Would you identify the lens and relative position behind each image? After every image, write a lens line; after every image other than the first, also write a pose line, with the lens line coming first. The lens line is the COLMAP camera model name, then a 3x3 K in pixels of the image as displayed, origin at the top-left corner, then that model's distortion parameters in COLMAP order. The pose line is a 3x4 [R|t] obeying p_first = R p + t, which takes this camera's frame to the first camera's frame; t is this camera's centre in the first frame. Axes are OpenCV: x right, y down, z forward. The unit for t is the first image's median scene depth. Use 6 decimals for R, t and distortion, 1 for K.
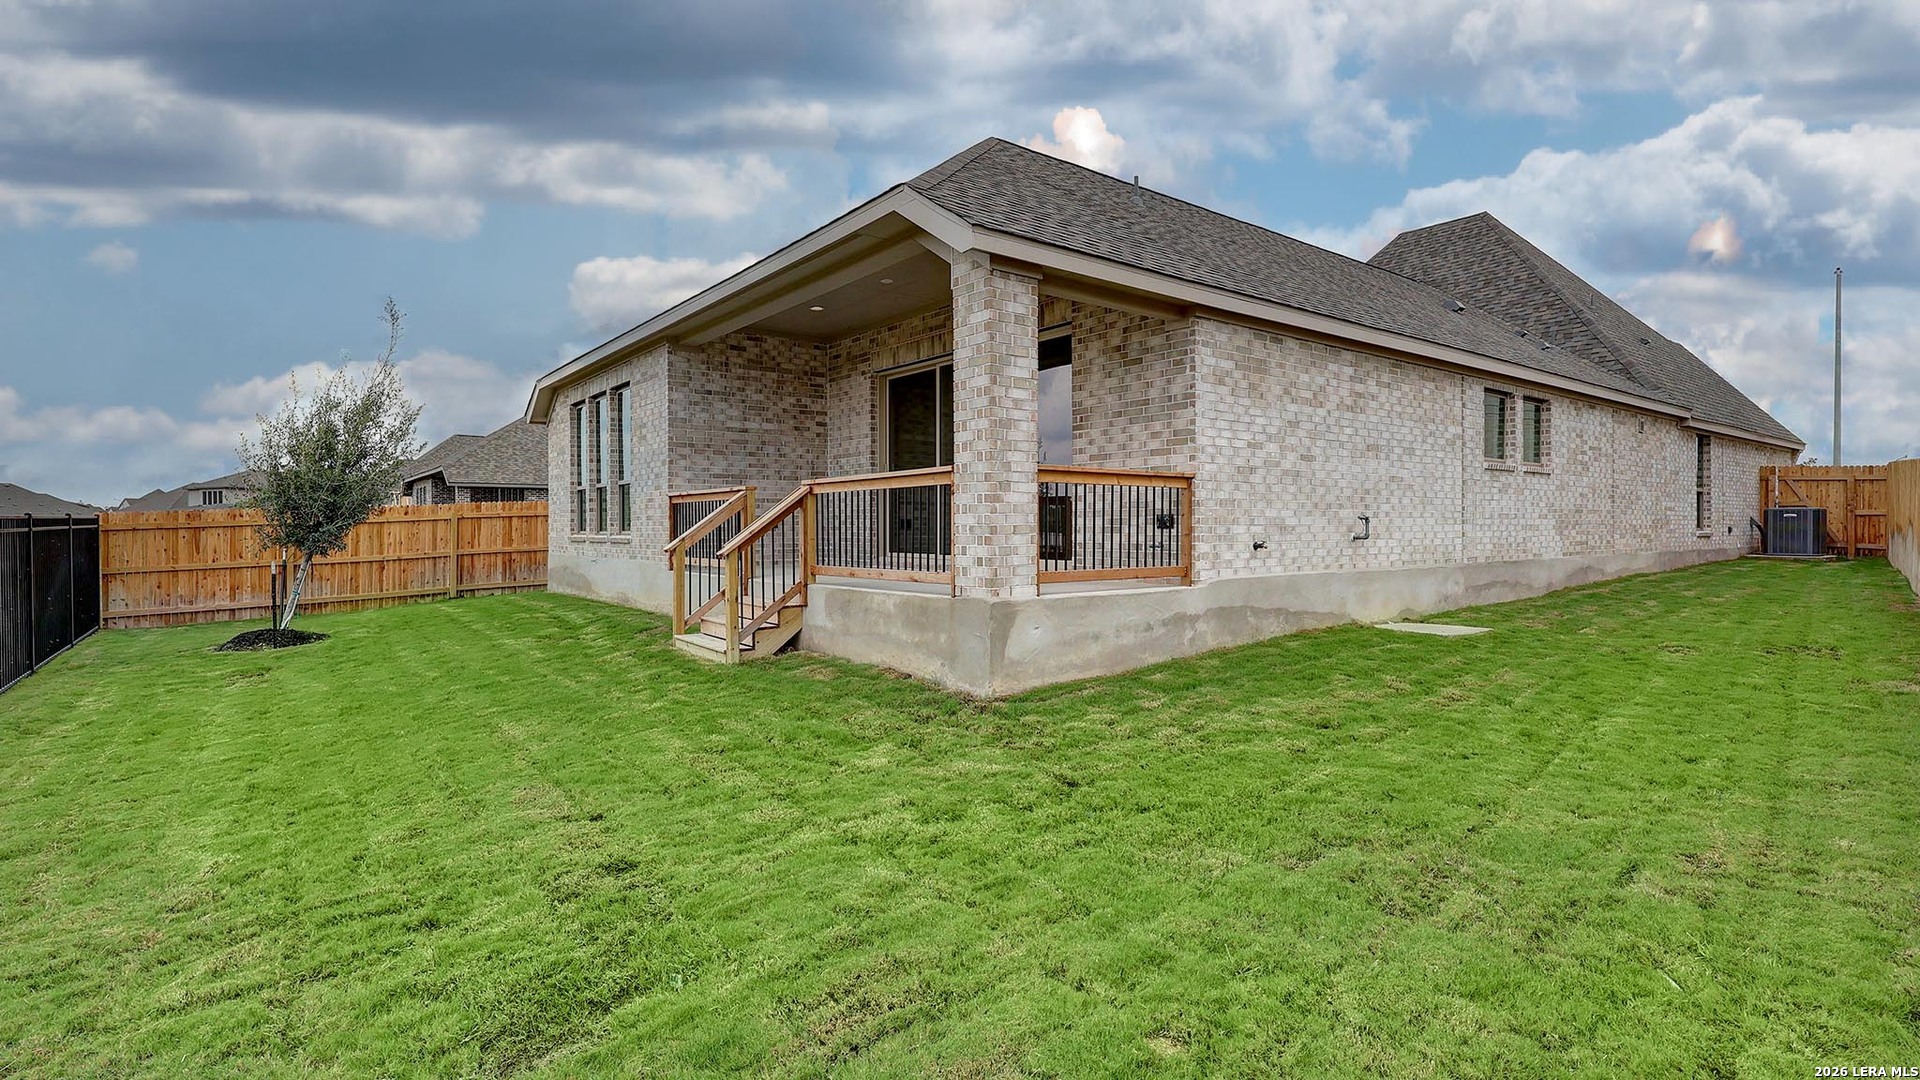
lens RADIAL K [[871.5, 0, 923.3], [0, 871.5, 535.7], [0, 0, 1]] dist [0.000920, 0.000283]
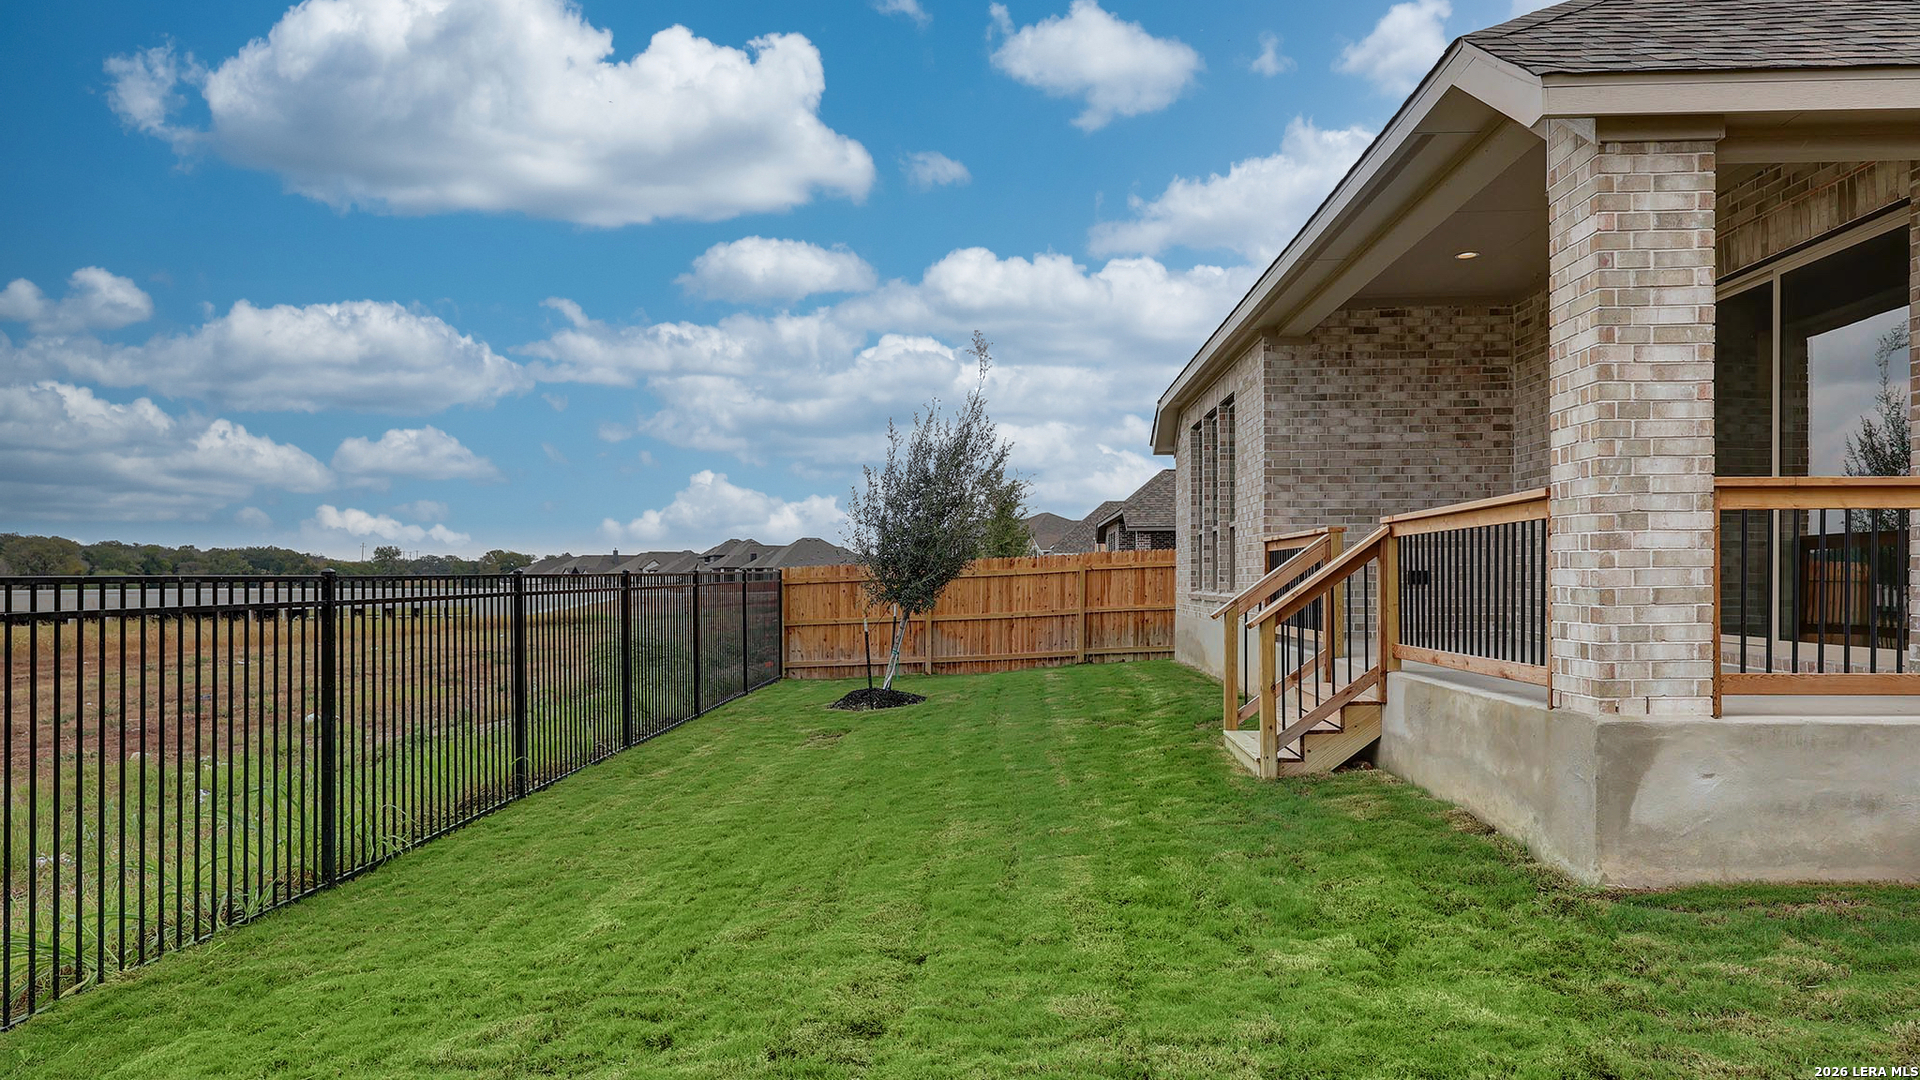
lens RADIAL K [[1138.8, 0, 983.7], [0, 1138.8, 583.0], [0, 0, 1]] dist [0.003492, -0.001708]
pose [[0.785711, 0.002081, -0.618590, 0.174347], [-0.004700, 0.999986, -0.002607, -0.009181], [0.618576, 0.004956, 0.785709, 0.123156]]
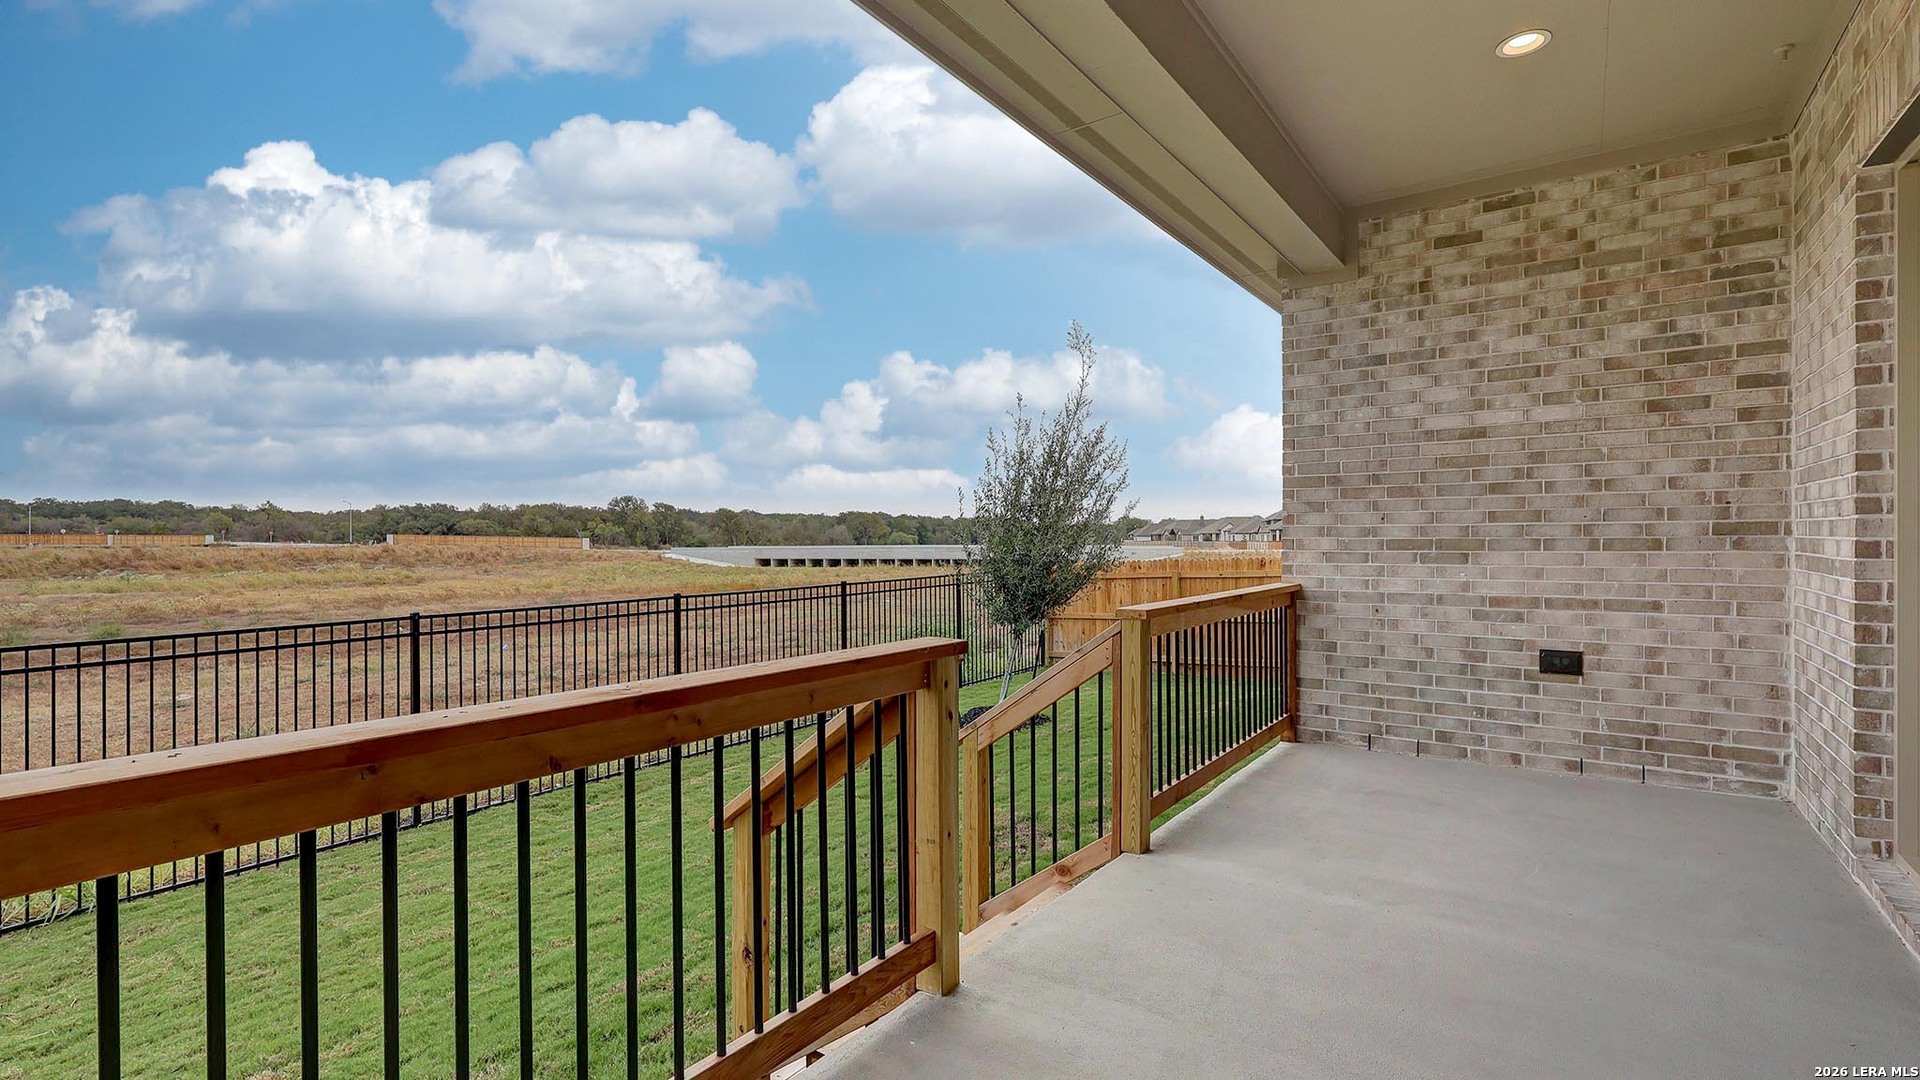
lens RADIAL K [[871.5, 0, 962.5], [0, 871.5, 539.8], [0, 0, 1]] dist [0.000920, 0.000283]
pose [[0.313735, 0.003292, -0.949505, 0.169286], [-0.008181, 0.999966, 0.000764, -0.102907], [0.949475, 0.007528, 0.313751, 0.964256]]
